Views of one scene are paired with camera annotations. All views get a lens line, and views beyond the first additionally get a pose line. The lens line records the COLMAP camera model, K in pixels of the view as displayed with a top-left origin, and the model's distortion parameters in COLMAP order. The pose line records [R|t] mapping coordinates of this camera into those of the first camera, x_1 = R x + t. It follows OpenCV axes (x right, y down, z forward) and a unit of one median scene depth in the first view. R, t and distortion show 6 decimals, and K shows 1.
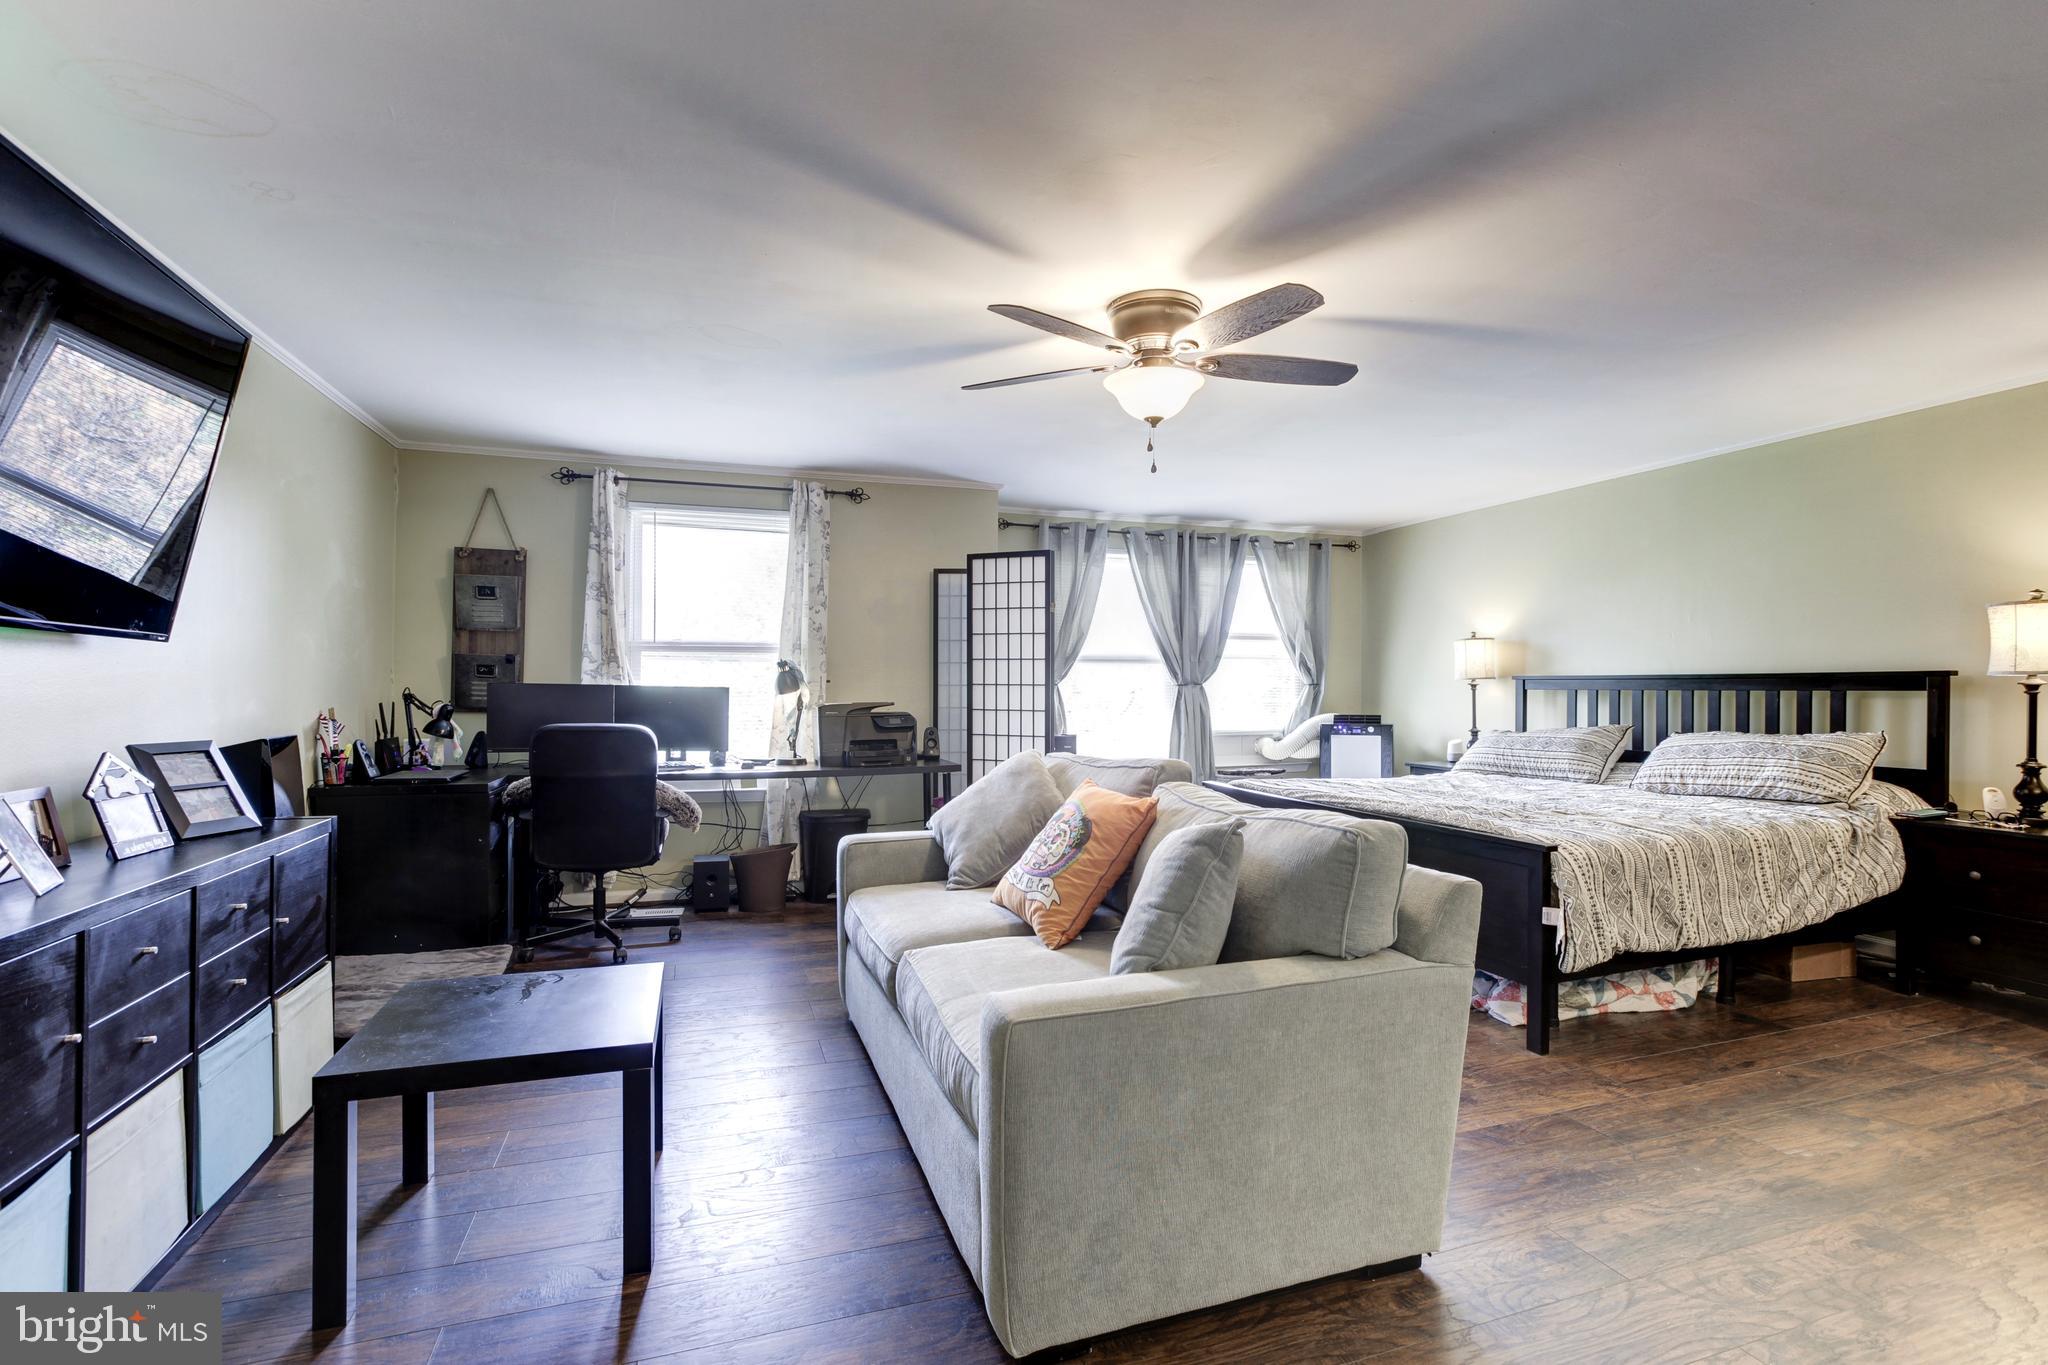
lens RADIAL K [[938.2, 0, 1017.5], [0, 938.2, 687.5], [0, 0, 1]] dist [-0.032266, 0.014680]
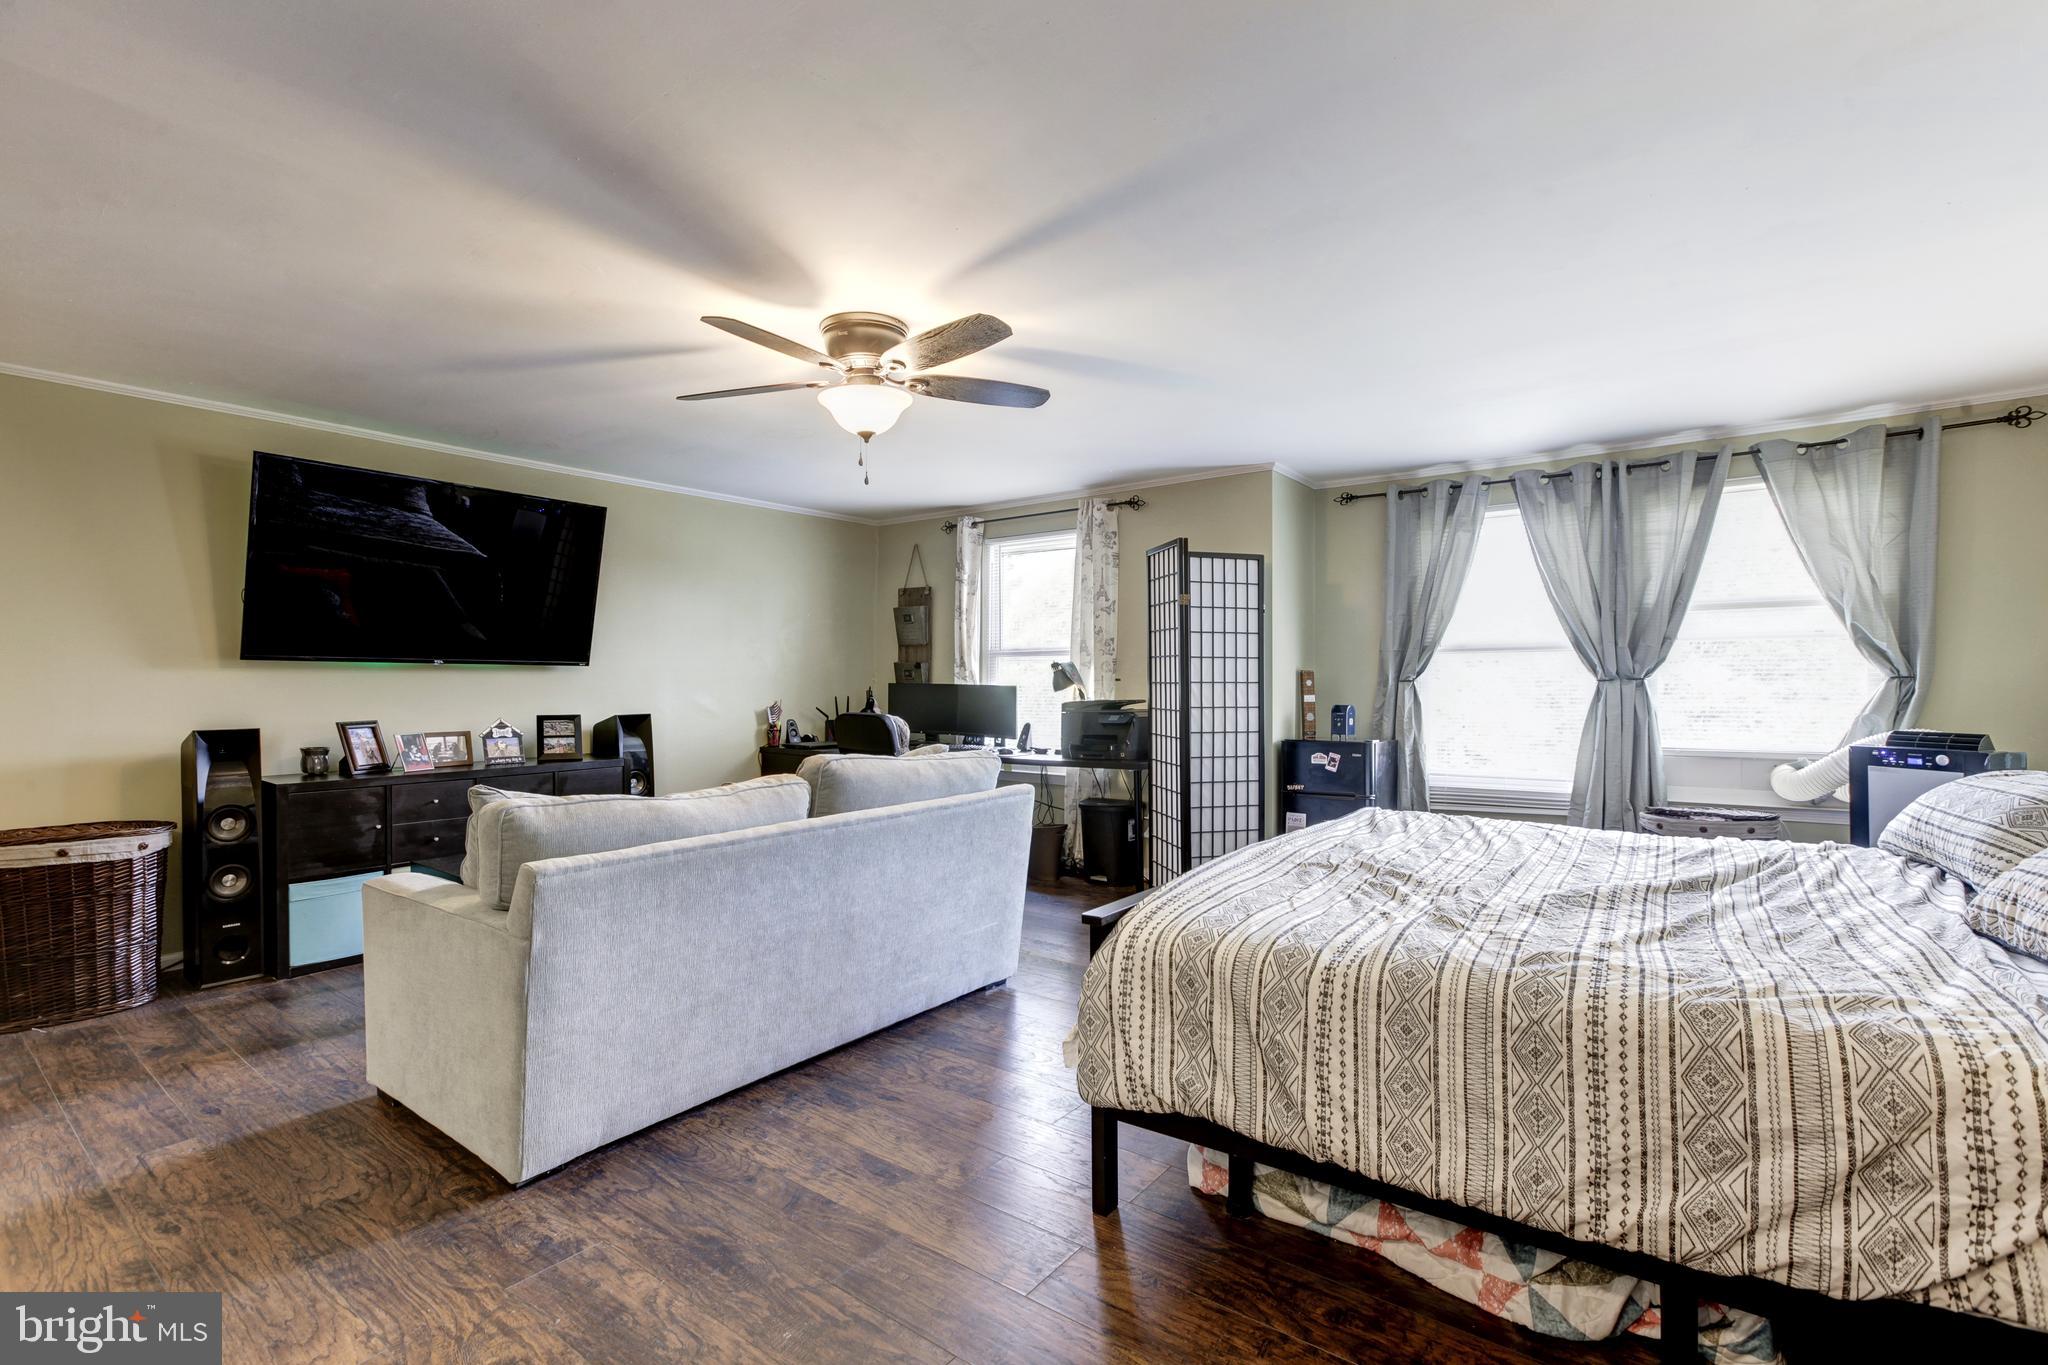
lens RADIAL K [[938.2, 0, 1038.6], [0, 938.2, 677.5], [0, 0, 1]] dist [-0.032266, 0.014680]
pose [[0.559955, -0.009431, -0.828469, 0.722916], [0.004236, 0.999955, -0.008520, -0.001083], [0.828512, 0.001261, 0.559969, 0.366350]]
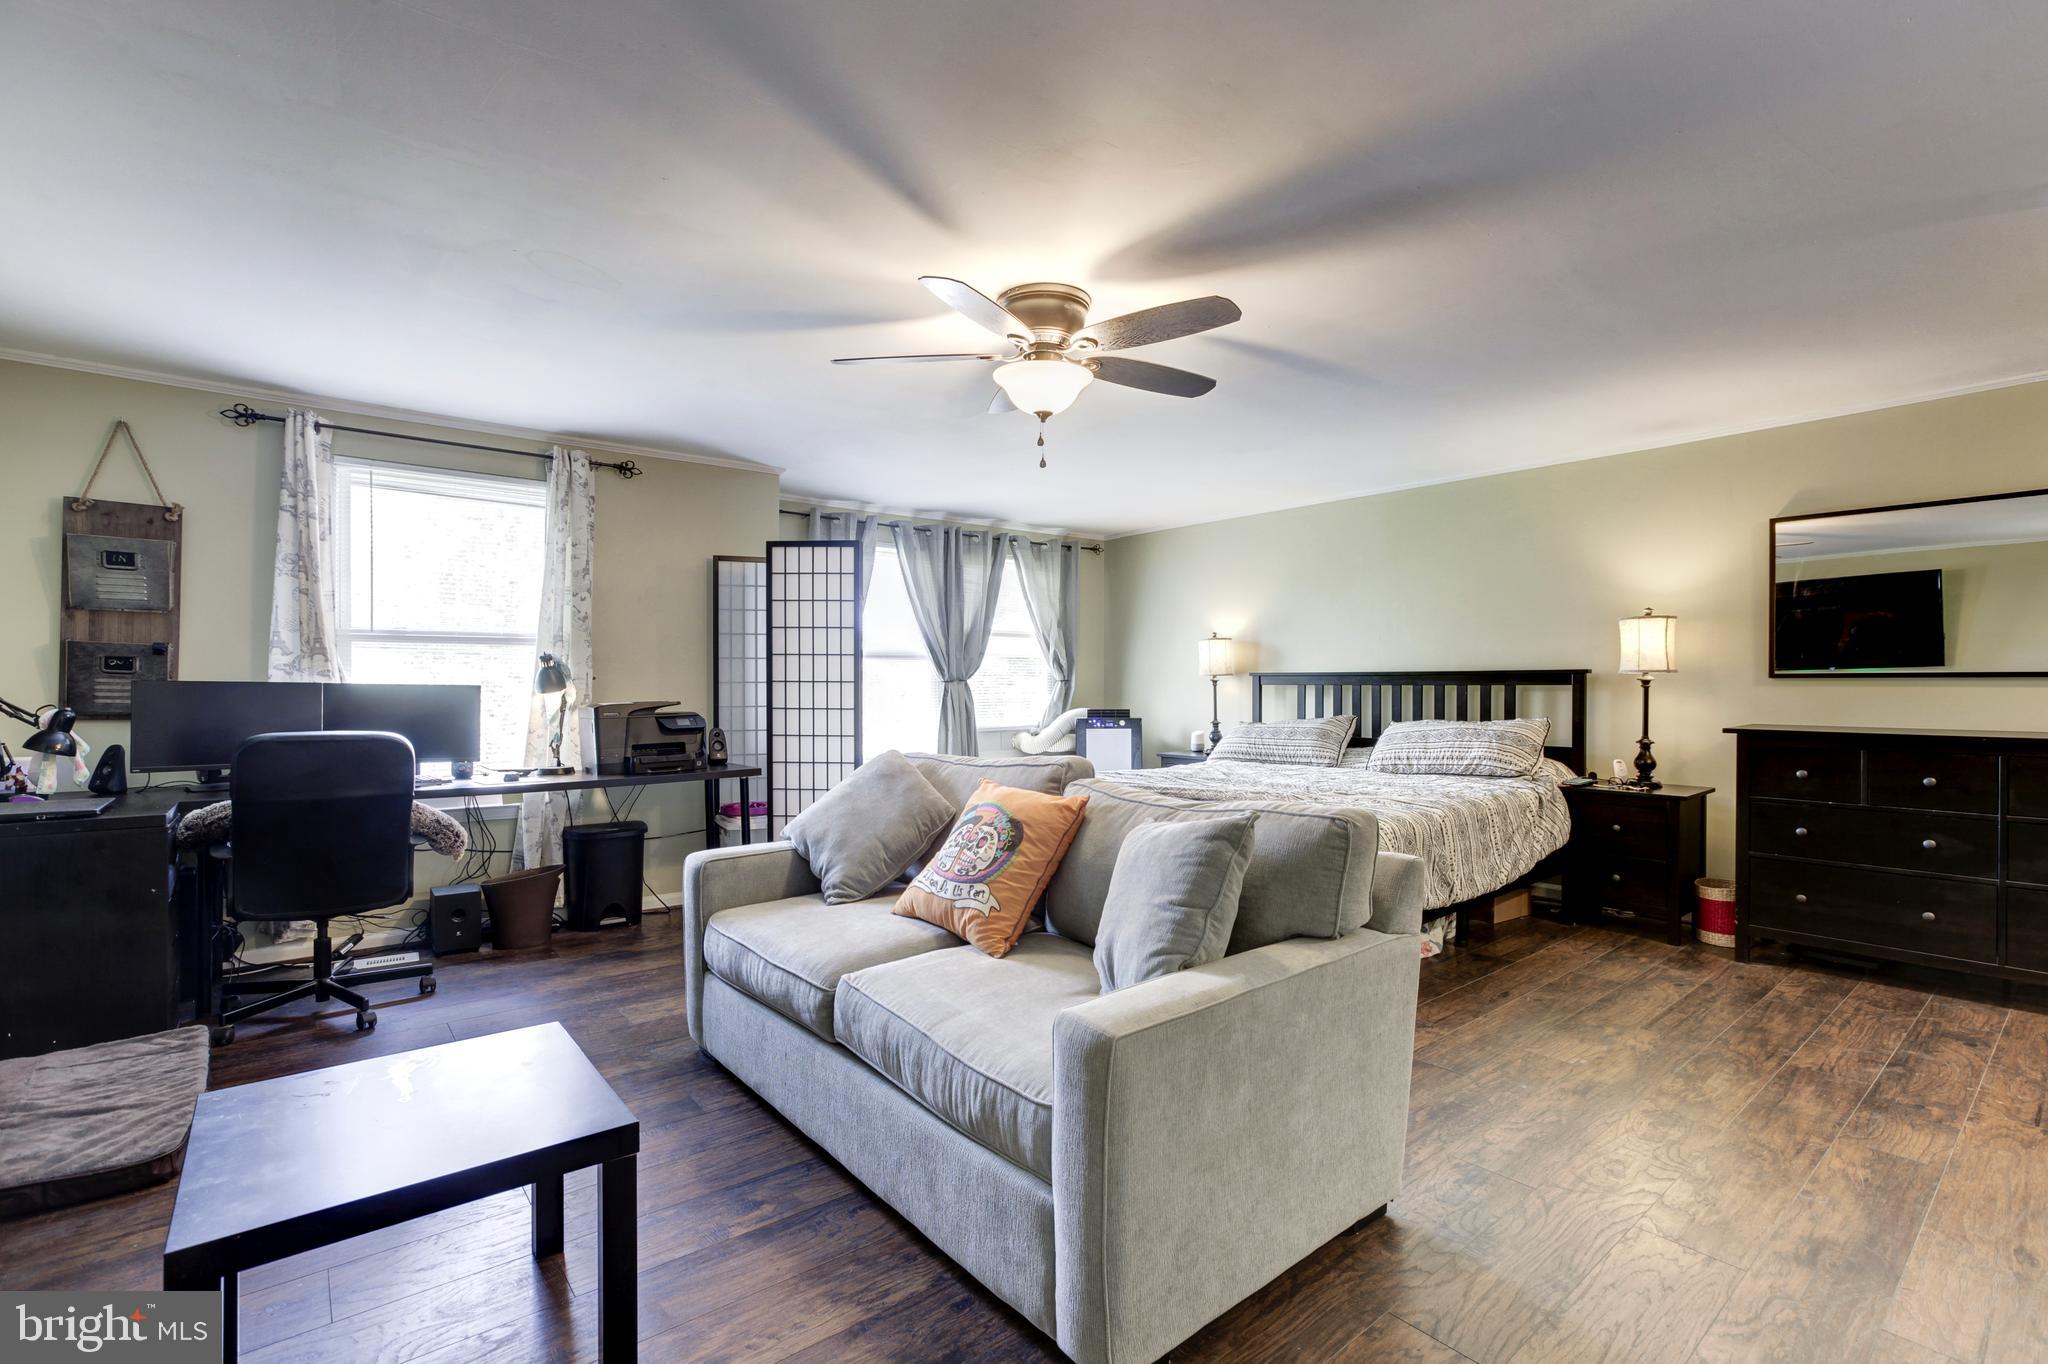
lens RADIAL K [[938.2, 0, 1024.5], [0, 938.2, 686.0], [0, 0, 1]] dist [-0.032266, 0.014680]
pose [[0.939458, -0.003531, 0.342646, -0.138531], [0.002766, 0.999992, 0.002722, -0.000630], [-0.342653, -0.001610, 0.939460, 0.047456]]
